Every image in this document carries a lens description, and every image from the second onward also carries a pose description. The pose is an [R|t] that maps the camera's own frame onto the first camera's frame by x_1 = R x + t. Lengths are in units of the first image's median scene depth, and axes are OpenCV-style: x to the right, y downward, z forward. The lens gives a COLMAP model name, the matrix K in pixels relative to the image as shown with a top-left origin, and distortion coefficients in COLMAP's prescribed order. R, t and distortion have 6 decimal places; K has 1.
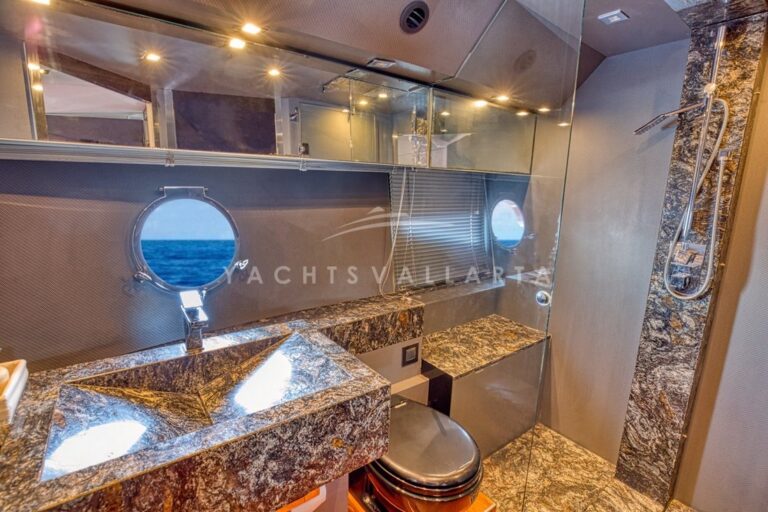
lens RADIAL K [[369.8, 0, 384.0], [0, 369.8, 256.0], [0, 0, 1]] dist [-0.044173, 0.014036]
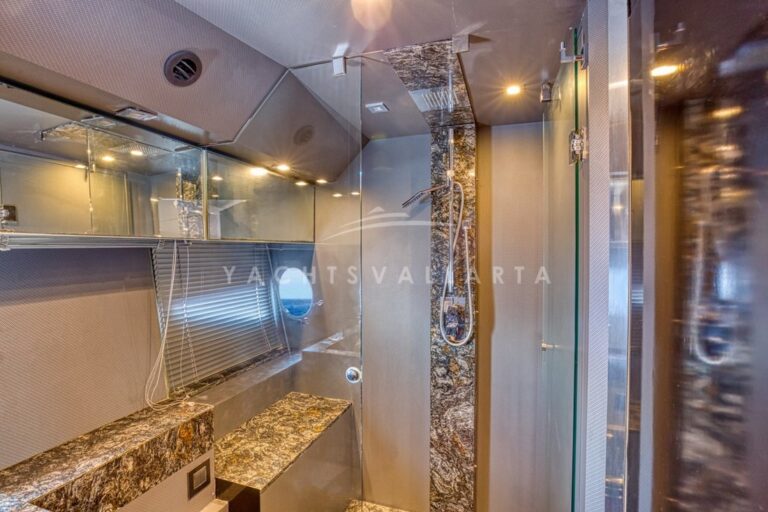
lens RADIAL K [[369.8, 0, 384.0], [0, 369.8, 256.0], [0, 0, 1]] dist [-0.044173, 0.014036]
pose [[0.826805, -0.042216, 0.560902, -0.014429], [0.135783, 0.982669, -0.126194, -0.042755], [-0.545853, 0.180499, 0.818208, 0.099469]]
